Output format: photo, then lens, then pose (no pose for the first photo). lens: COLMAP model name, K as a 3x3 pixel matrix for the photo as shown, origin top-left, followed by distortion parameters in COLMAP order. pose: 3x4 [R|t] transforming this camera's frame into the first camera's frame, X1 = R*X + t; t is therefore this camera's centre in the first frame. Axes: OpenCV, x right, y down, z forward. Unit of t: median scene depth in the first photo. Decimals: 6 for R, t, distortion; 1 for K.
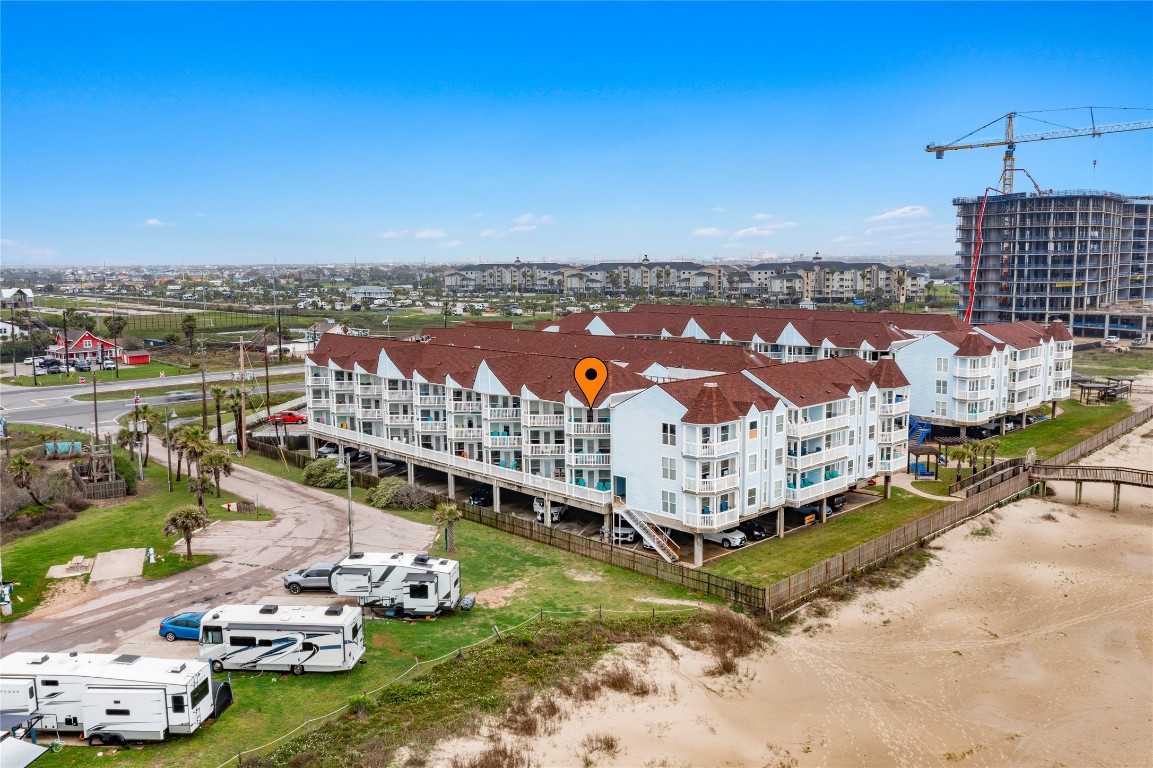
lens RADIAL K [[921.1, 0, 576.5], [0, 921.1, 384.0], [0, 0, 1]] dist [0.004945, 0.003377]
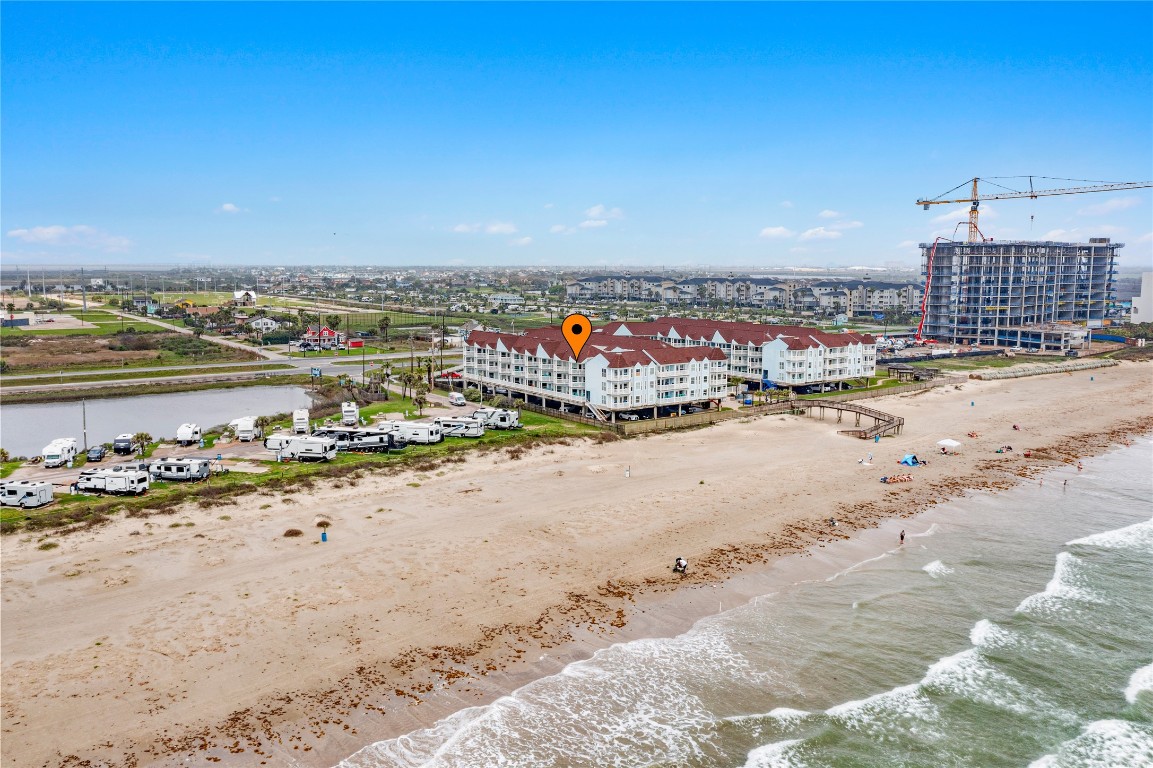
lens RADIAL K [[921.1, 0, 576.5], [0, 921.1, 384.0], [0, 0, 1]] dist [0.004945, 0.003377]
pose [[0.988577, 0.032774, -0.147107, 0.124288], [-0.033072, 0.999453, 0.000422, 0.026950], [0.147041, 0.004448, 0.989120, -0.475383]]
